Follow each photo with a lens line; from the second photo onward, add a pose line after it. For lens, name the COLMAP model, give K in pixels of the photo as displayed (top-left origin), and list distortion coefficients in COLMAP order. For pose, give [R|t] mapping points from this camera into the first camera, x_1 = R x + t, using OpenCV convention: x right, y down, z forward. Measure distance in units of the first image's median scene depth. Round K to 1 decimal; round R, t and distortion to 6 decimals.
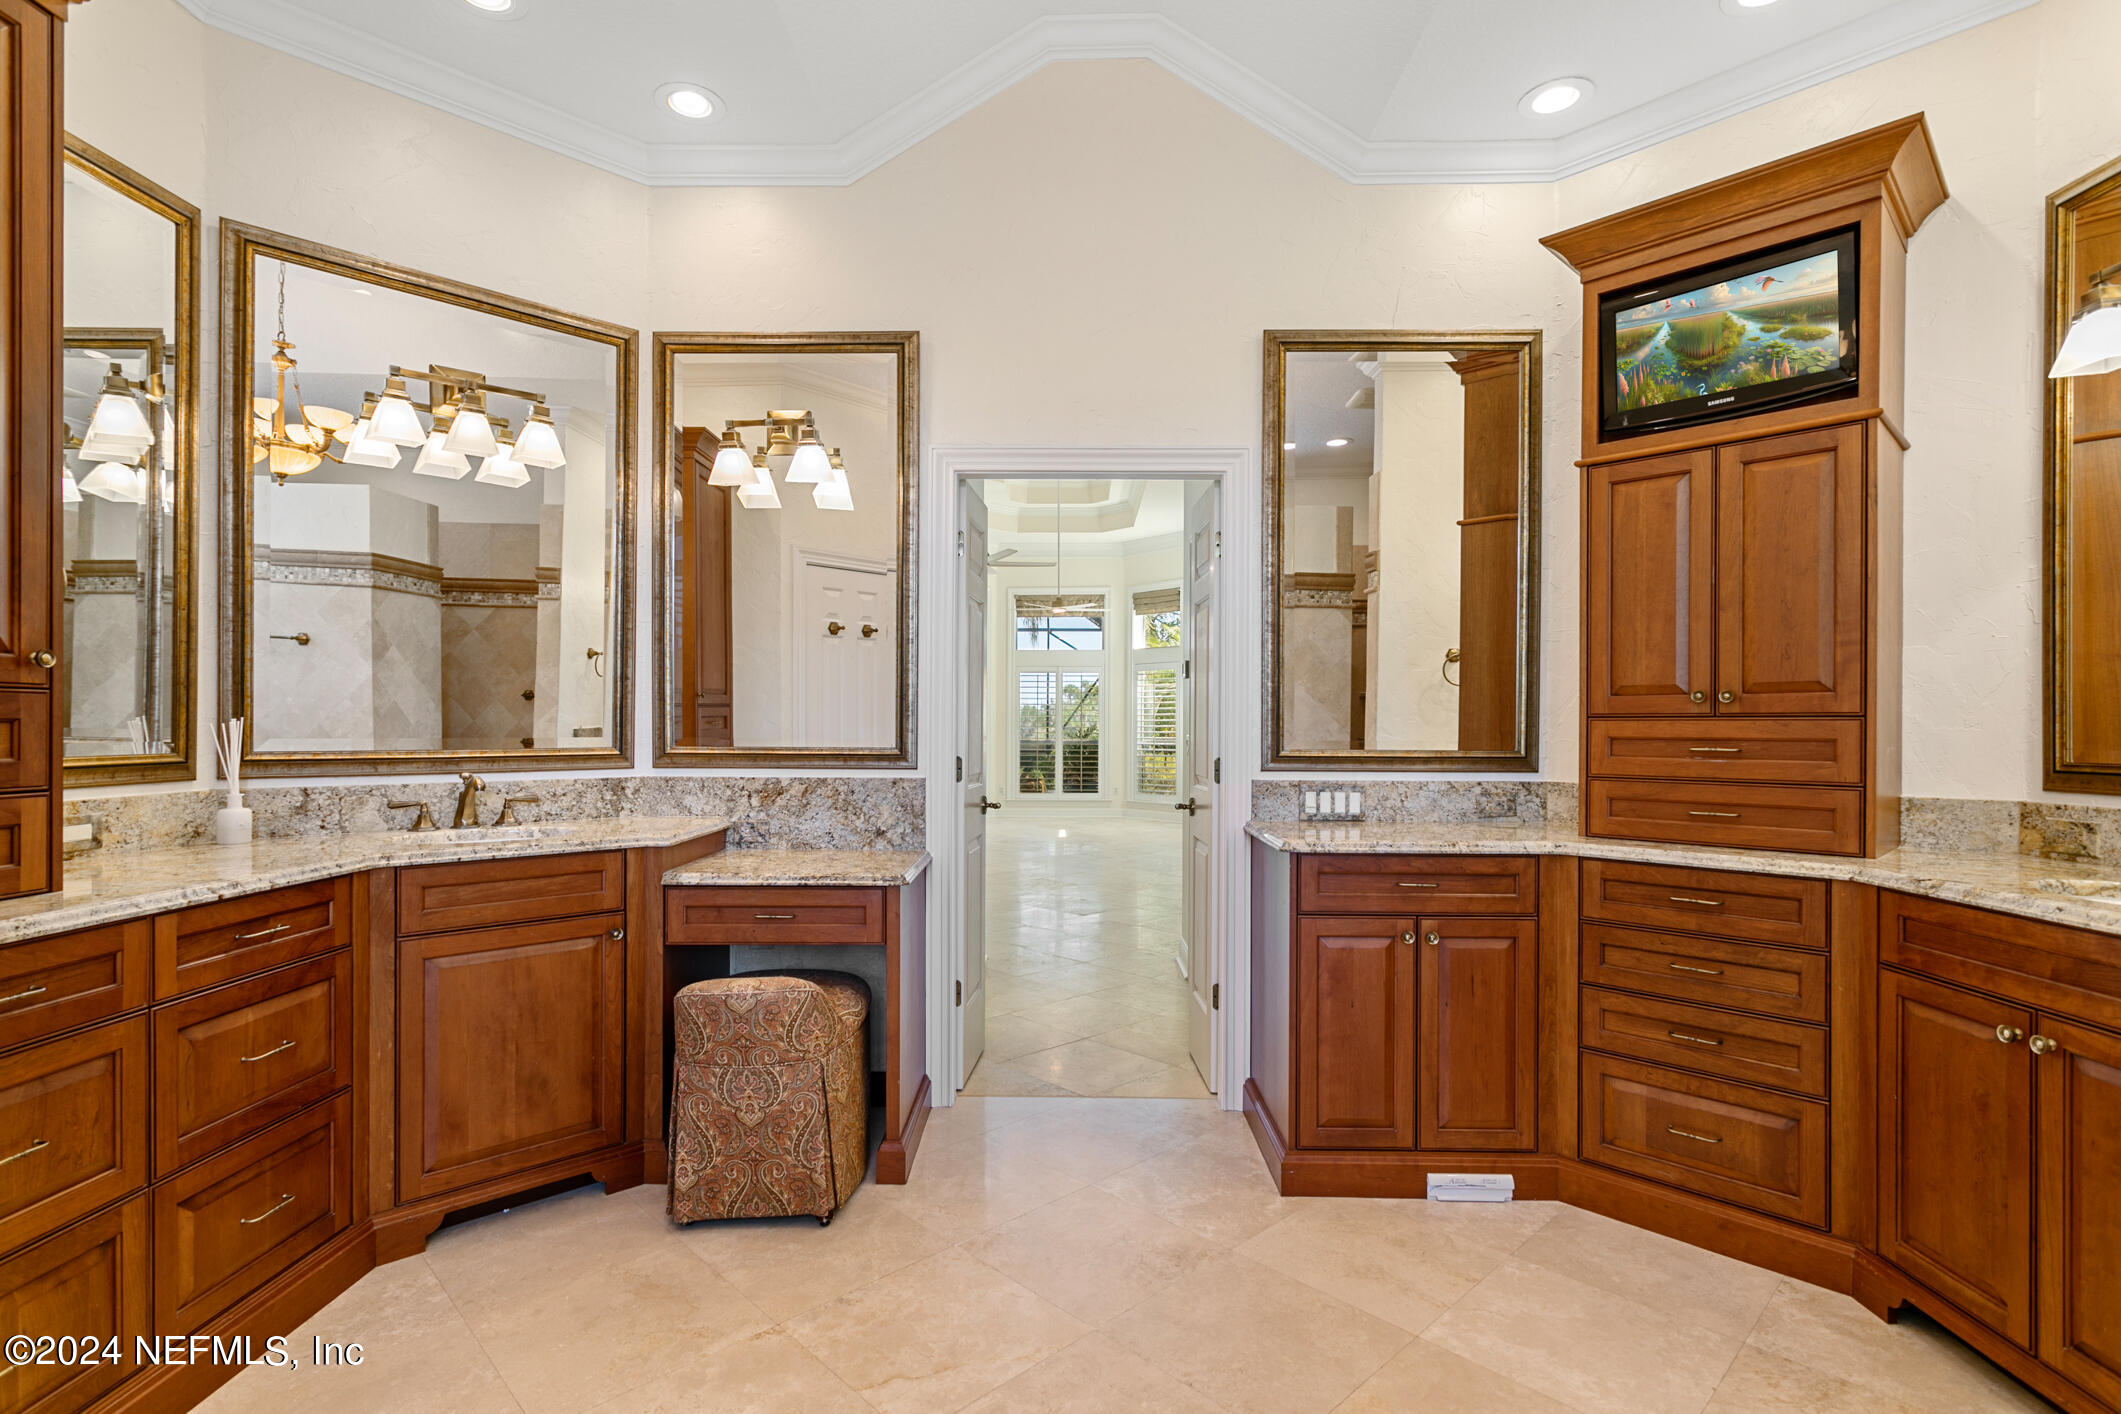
lens RADIAL K [[1009.2, 0, 1060.6], [0, 1009.2, 717.8], [0, 0, 1]] dist [-0.000578, 0.002909]
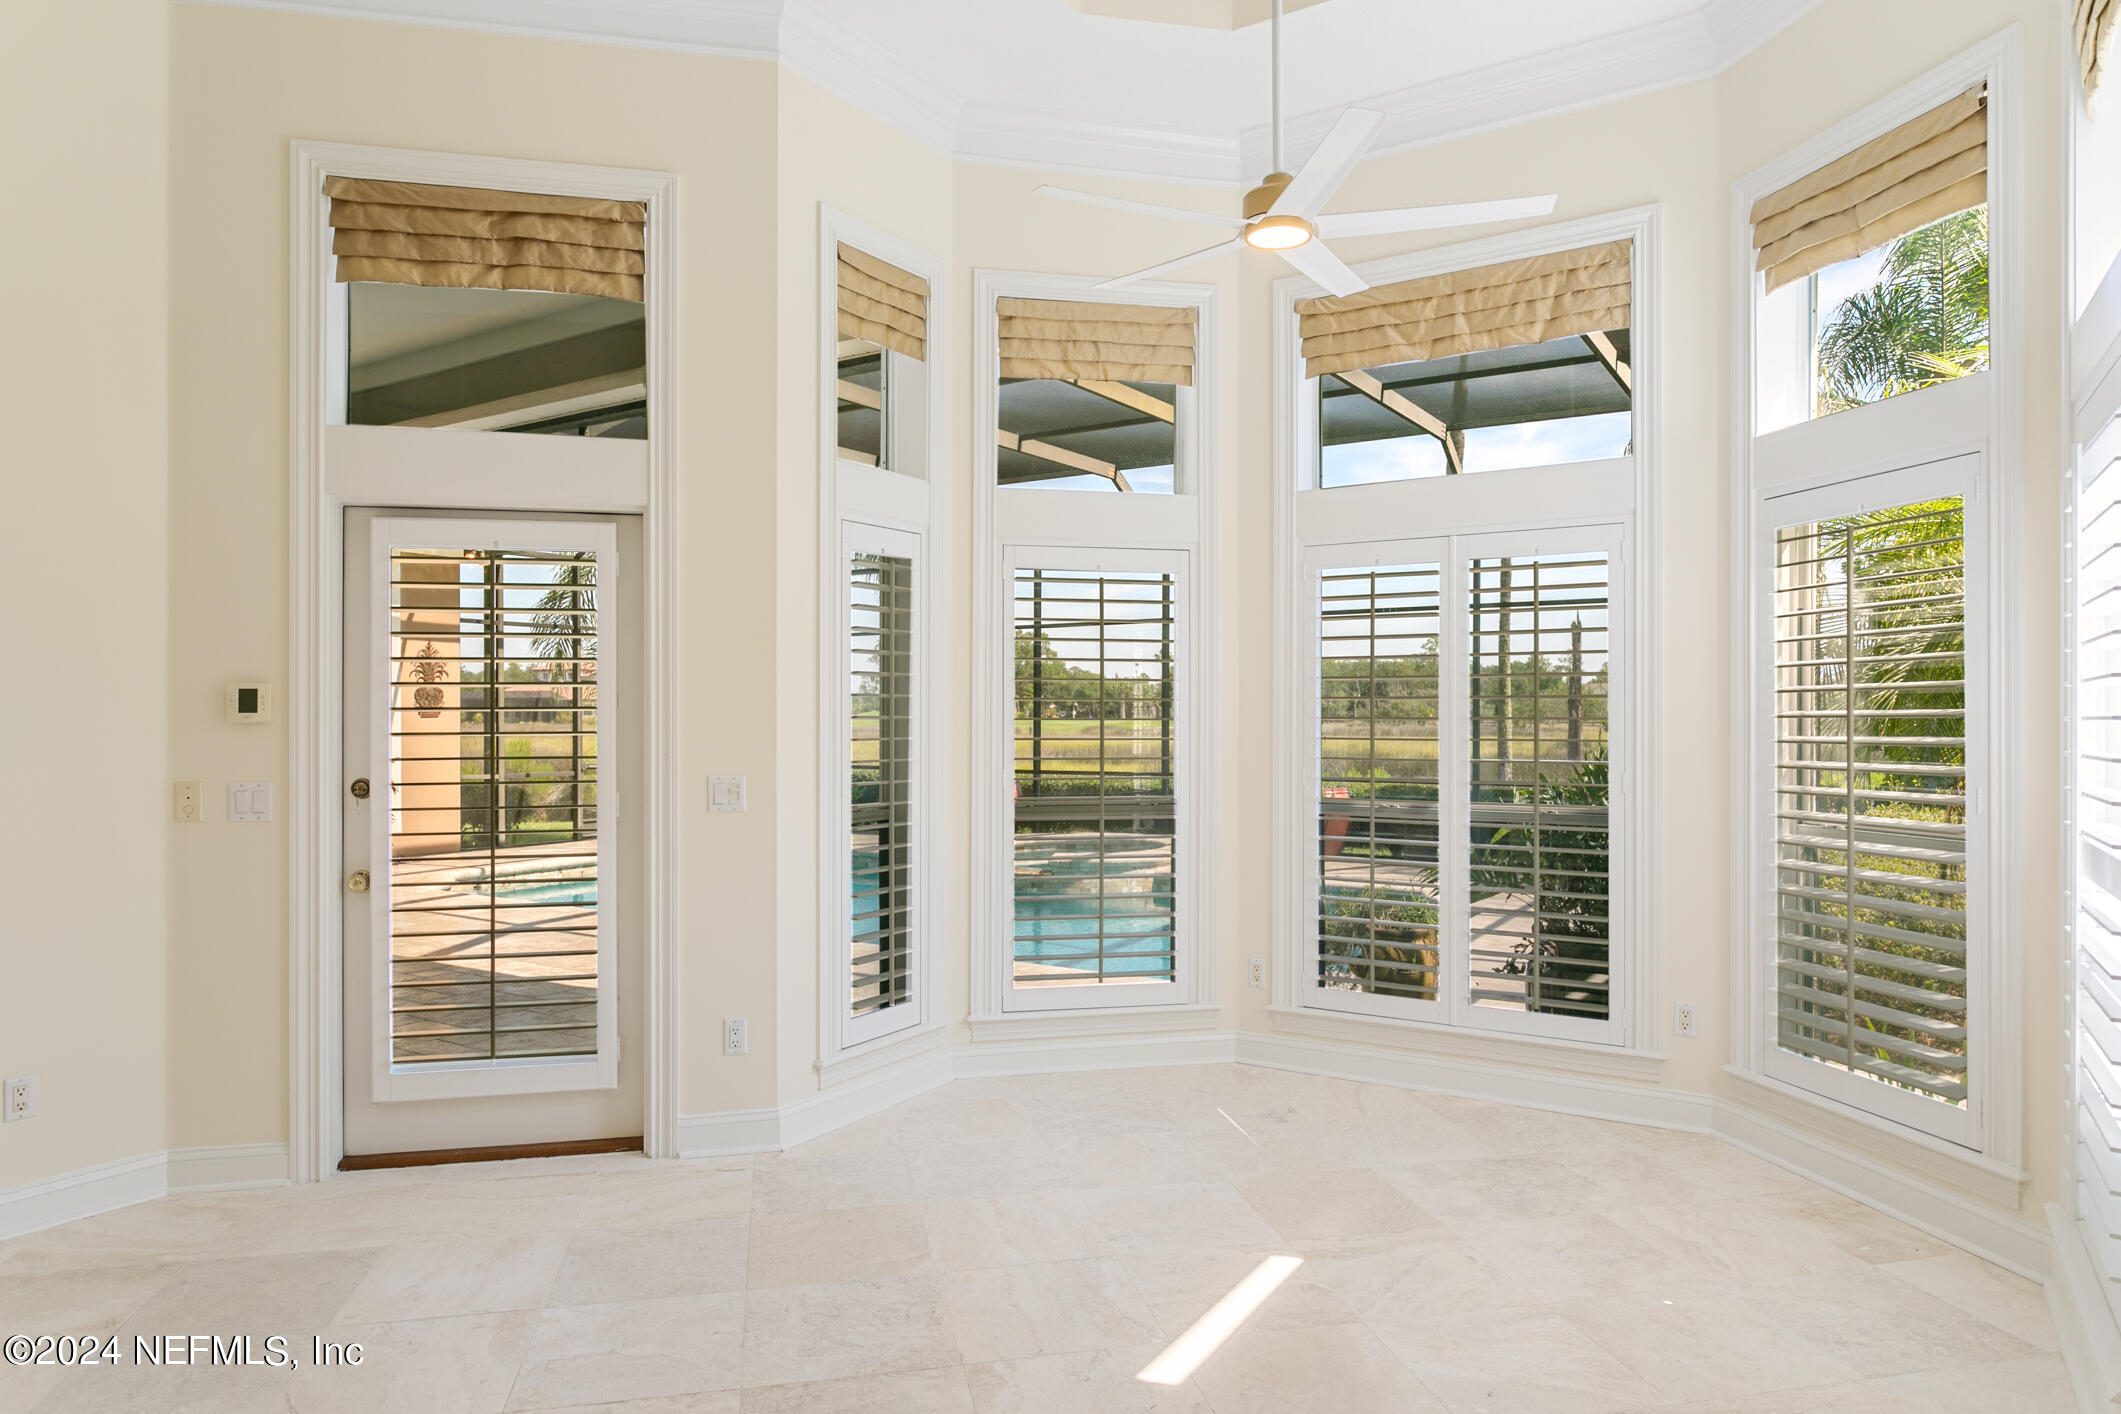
lens RADIAL K [[1294.7, 0, 1057.5], [0, 1294.7, 708.6], [0, 0, 1]] dist [-0.006187, -0.001910]
pose [[0.852687, -0.006912, -0.522376, 0.087504], [0.009052, 0.999958, 0.001544, -0.005966], [0.522343, -0.006045, 0.852714, 0.639651]]
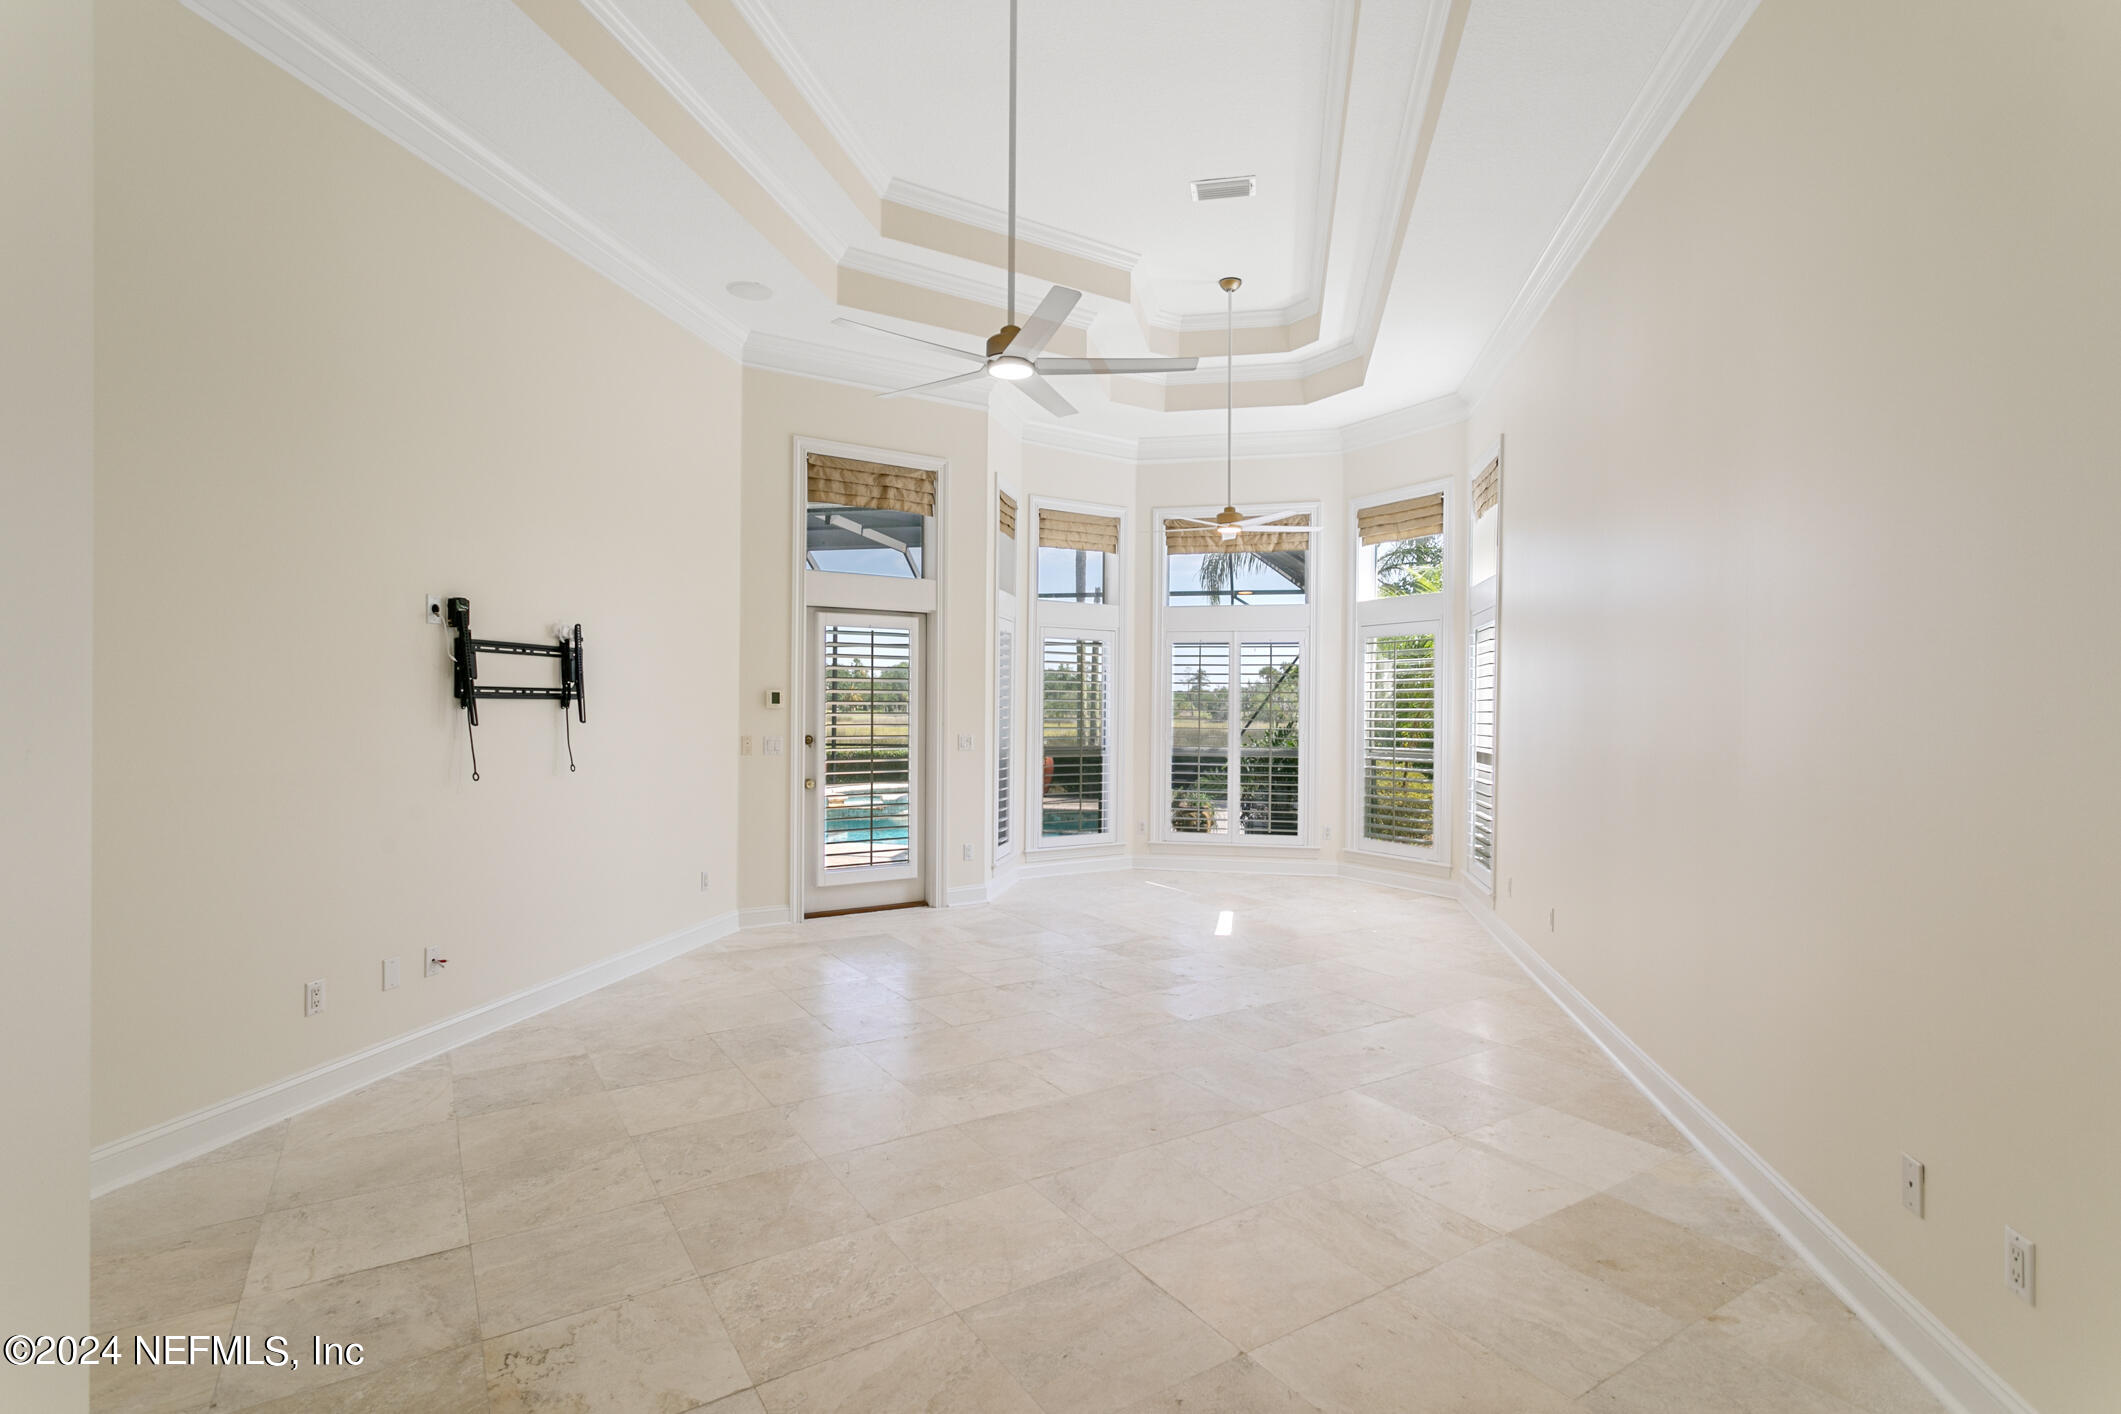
lens RADIAL K [[1009.2, 0, 1067.5], [0, 1009.2, 705.3], [0, 0, 1]] dist [-0.000578, 0.002909]
pose [[0.982506, 0.003487, -0.186198, 0.012935], [-0.002484, 0.999981, 0.005623, -0.008401], [0.186214, -0.005063, 0.982496, 0.359503]]
